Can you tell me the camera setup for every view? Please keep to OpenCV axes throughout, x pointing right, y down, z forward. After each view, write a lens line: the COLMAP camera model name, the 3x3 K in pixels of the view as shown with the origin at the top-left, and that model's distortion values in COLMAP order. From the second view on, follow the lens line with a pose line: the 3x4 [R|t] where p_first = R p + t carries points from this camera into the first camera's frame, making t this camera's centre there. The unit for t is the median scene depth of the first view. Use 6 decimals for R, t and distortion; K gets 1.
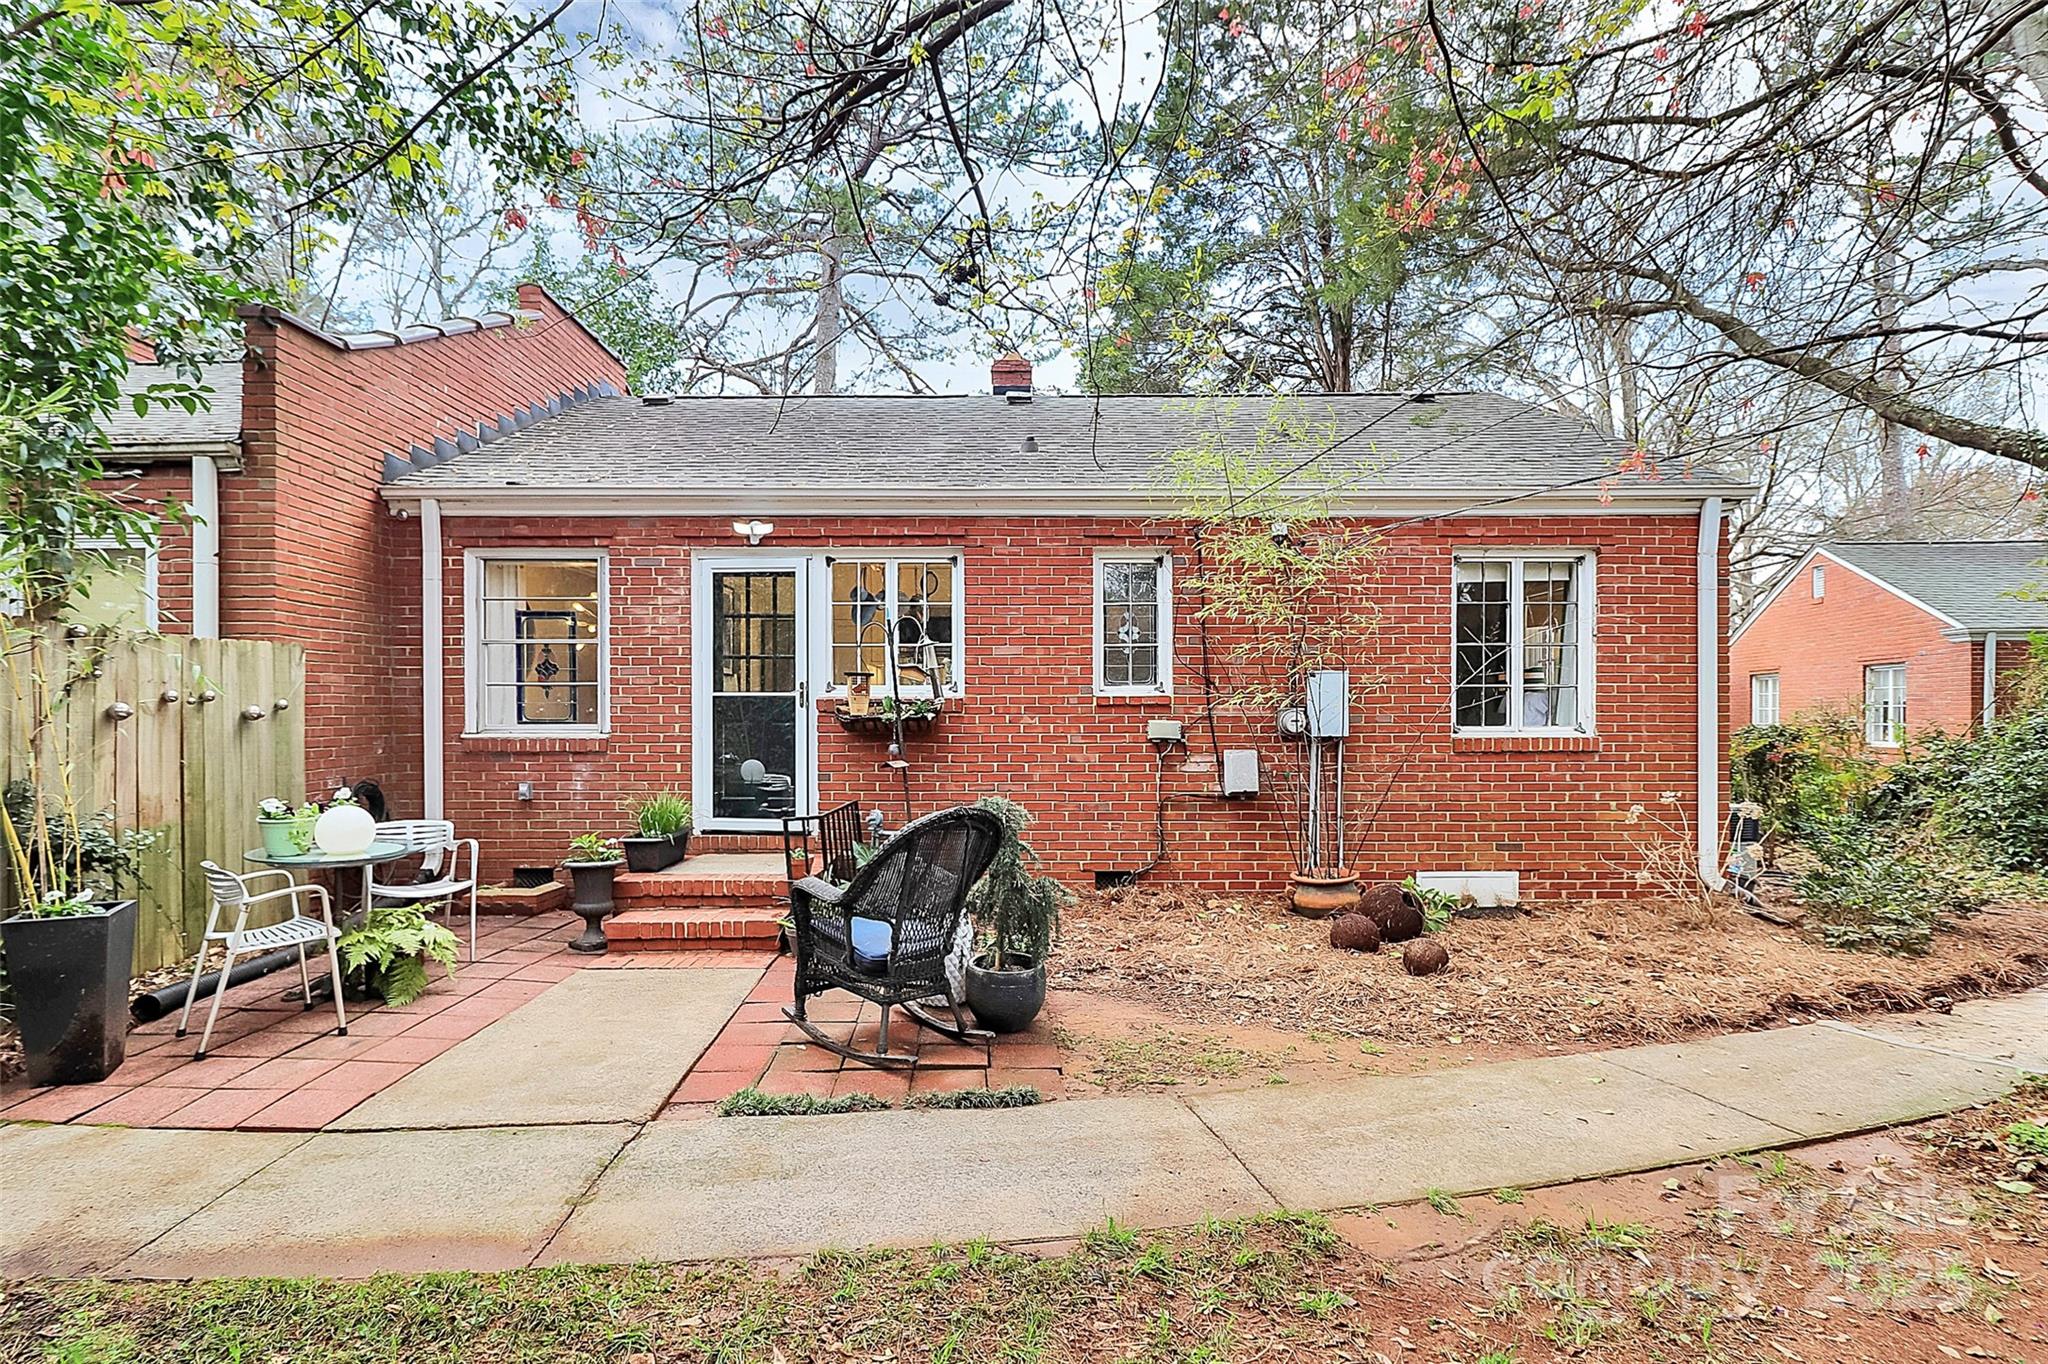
lens RADIAL K [[965.6, 0, 1027.1], [0, 965.6, 692.2], [0, 0, 1]] dist [-0.000360, -0.016064]
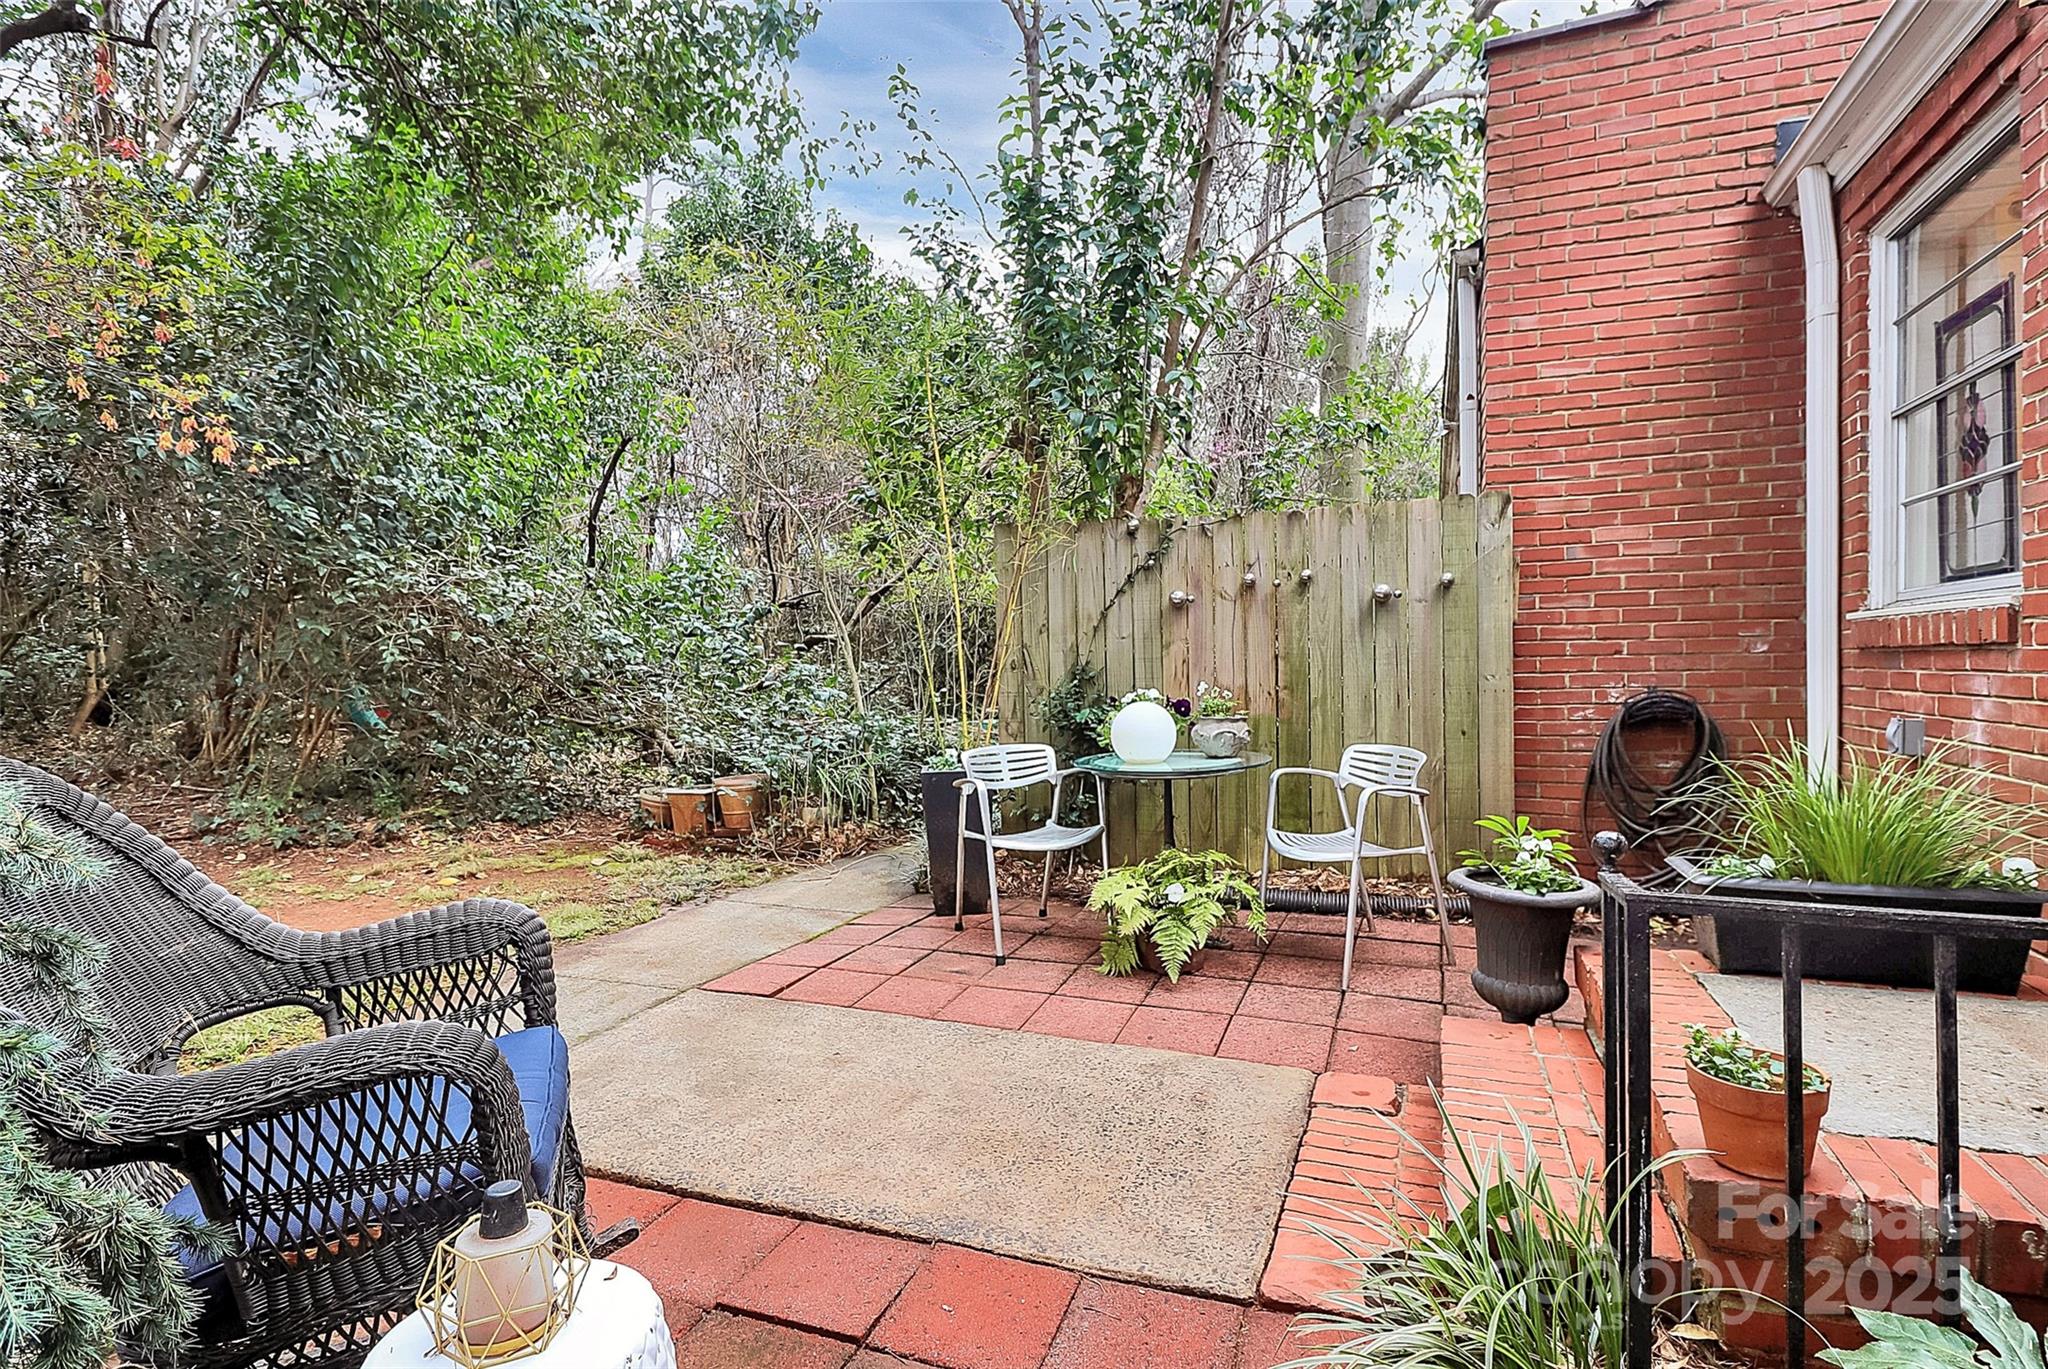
lens RADIAL K [[967.5, 0, 1019.8], [0, 967.5, 676.5], [0, 0, 1]] dist [0.005108, -0.016314]
pose [[-0.392960, 0.014918, -0.919435, 0.034476], [0.033421, 0.999440, 0.001932, 0.061111], [0.918948, -0.029969, -0.393238, 0.802825]]
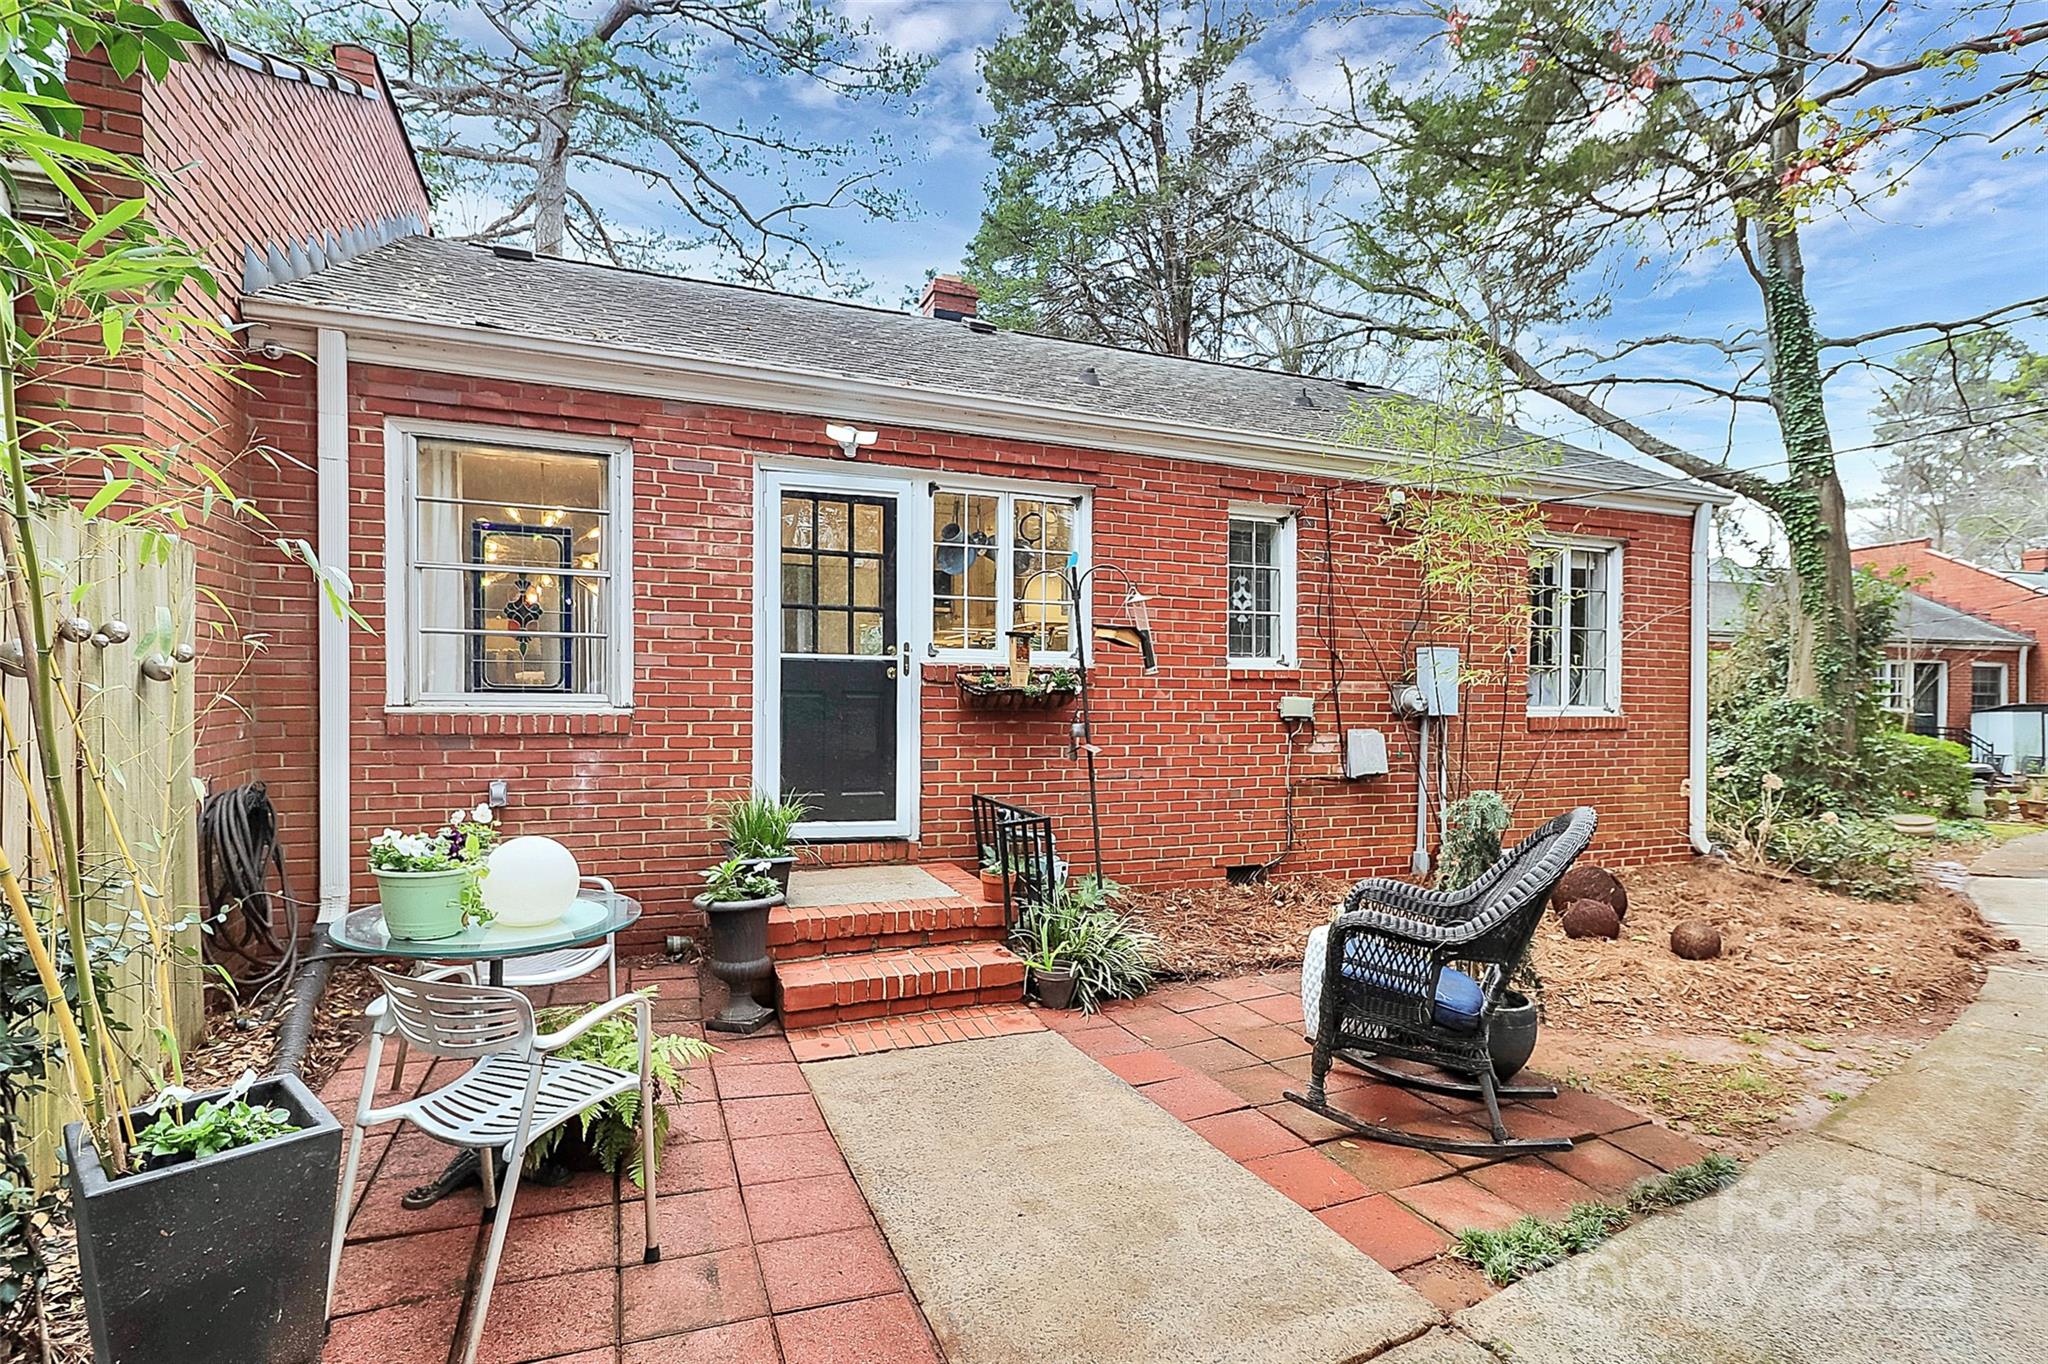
lens RADIAL K [[967.5, 0, 1019.8], [0, 967.5, 674.0], [0, 0, 1]] dist [0.005108, -0.016314]
pose [[0.926829, 0.019081, 0.374999, -0.437937], [-0.021971, 0.999753, 0.003432, 0.010176], [-0.374841, -0.011420, 0.927019, 0.249904]]
